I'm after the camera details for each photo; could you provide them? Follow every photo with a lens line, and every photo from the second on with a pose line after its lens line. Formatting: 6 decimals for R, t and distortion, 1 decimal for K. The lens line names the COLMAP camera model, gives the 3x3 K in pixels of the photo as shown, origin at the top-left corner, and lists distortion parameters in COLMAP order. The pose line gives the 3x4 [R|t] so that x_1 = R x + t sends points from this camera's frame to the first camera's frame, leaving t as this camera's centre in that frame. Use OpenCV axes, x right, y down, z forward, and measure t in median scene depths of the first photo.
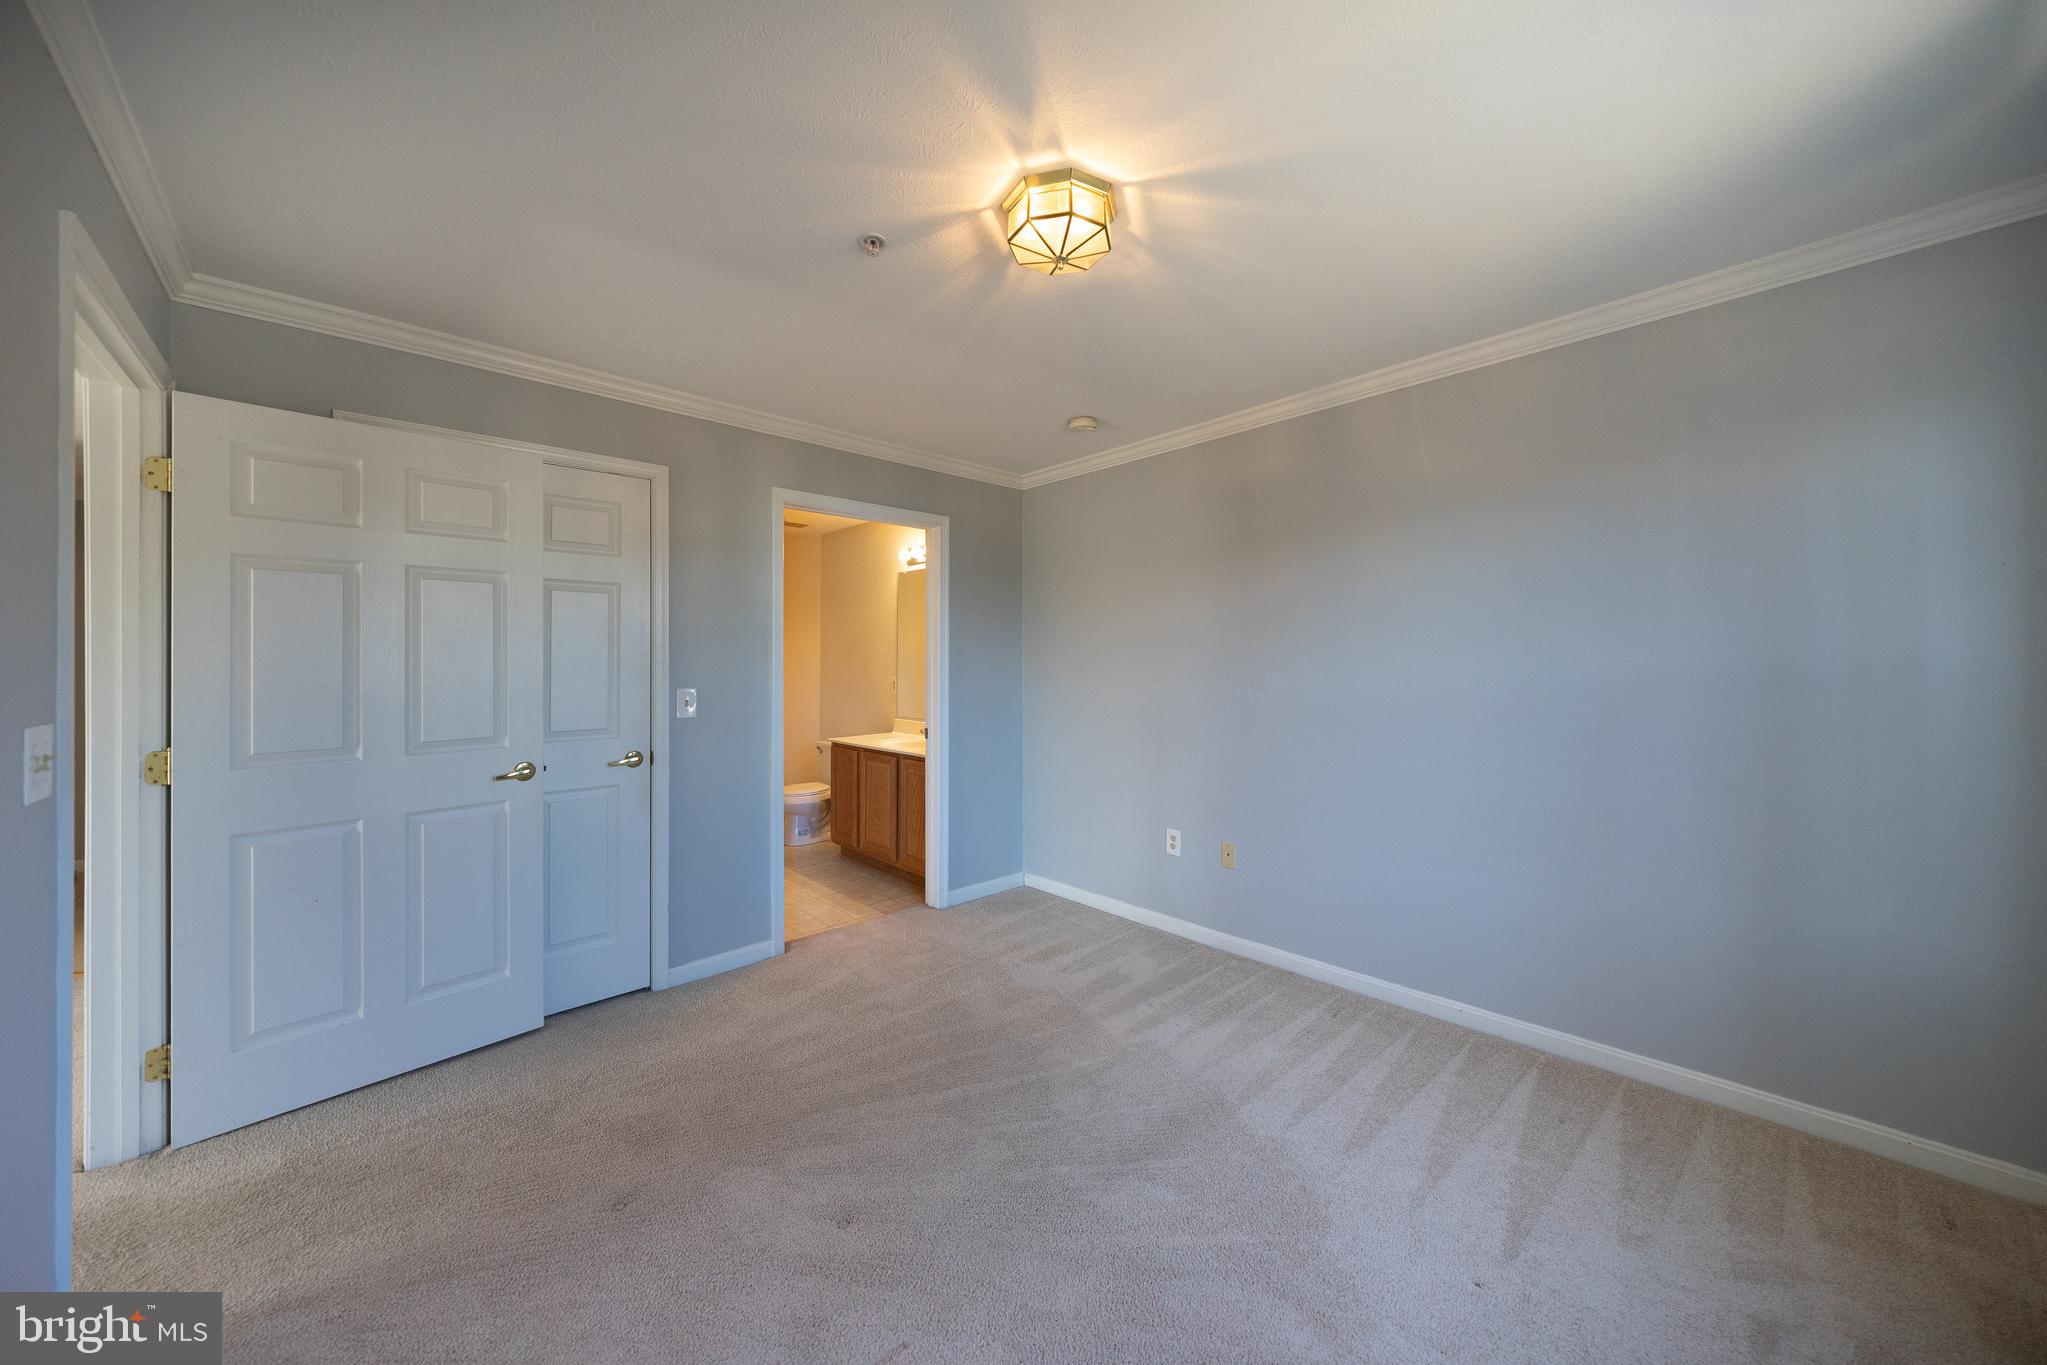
lens RADIAL K [[714.2, 0, 1022.3], [0, 714.2, 652.7], [0, 0, 1]] dist [-0.001271, 0.000359]
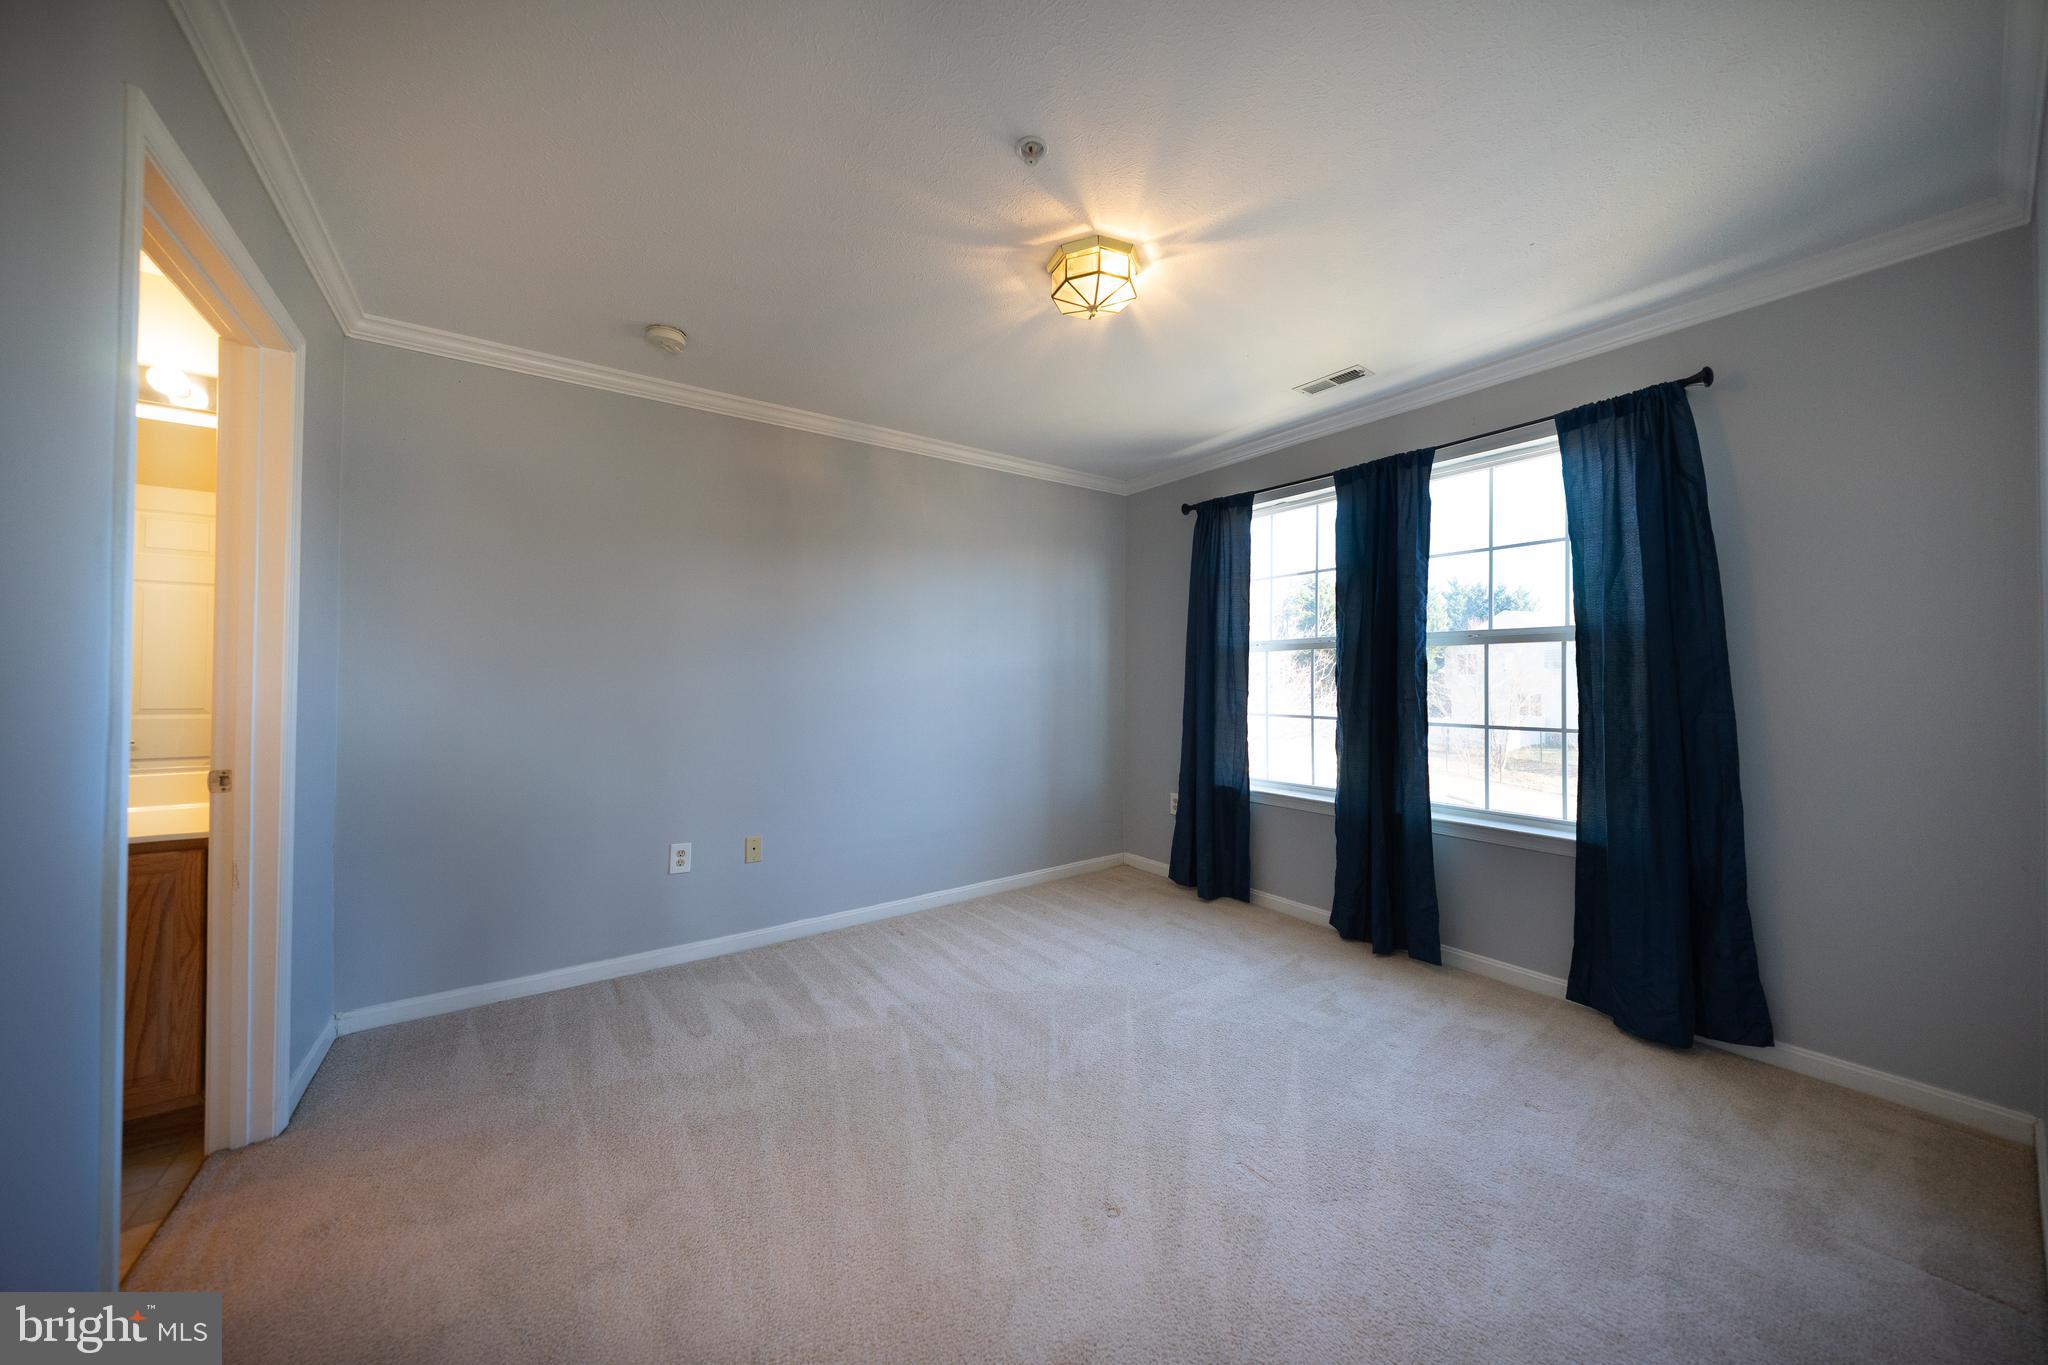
lens RADIAL K [[694.9, 0, 1022.1], [0, 694.9, 674.6], [0, 0, 1]] dist [-0.000983, 0.000015]
pose [[0.130286, 0.012206, 0.991401, -0.942732], [-0.014106, 0.999846, -0.010456, 0.076064], [-0.991376, -0.012623, 0.130438, 0.795750]]
